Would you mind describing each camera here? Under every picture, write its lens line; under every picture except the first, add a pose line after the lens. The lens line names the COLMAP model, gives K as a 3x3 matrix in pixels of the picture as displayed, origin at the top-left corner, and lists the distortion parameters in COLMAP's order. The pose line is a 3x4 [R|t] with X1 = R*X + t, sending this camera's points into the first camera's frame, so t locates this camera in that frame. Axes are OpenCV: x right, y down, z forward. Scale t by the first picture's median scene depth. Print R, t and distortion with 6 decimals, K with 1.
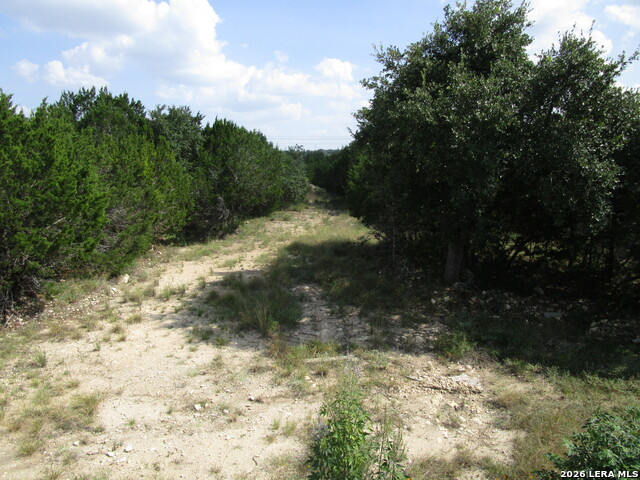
lens RADIAL K [[442.6, 0, 317.4], [0, 442.6, 245.3], [0, 0, 1]] dist [-0.045694, 0.014622]
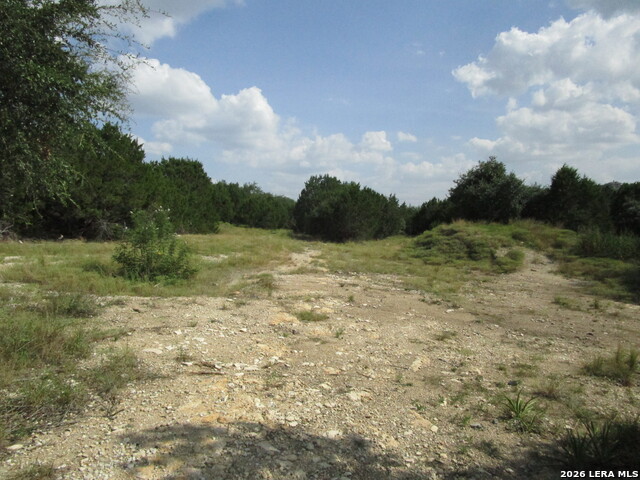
lens RADIAL K [[442.6, 0, 321.6], [0, 442.6, 238.7], [0, 0, 1]] dist [-0.045694, 0.014622]
pose [[0.993618, 0.027001, -0.109515, -0.551171], [-0.041800, 0.989940, -0.135171, 0.588732], [0.104764, 0.138886, 0.984751, -2.497991]]
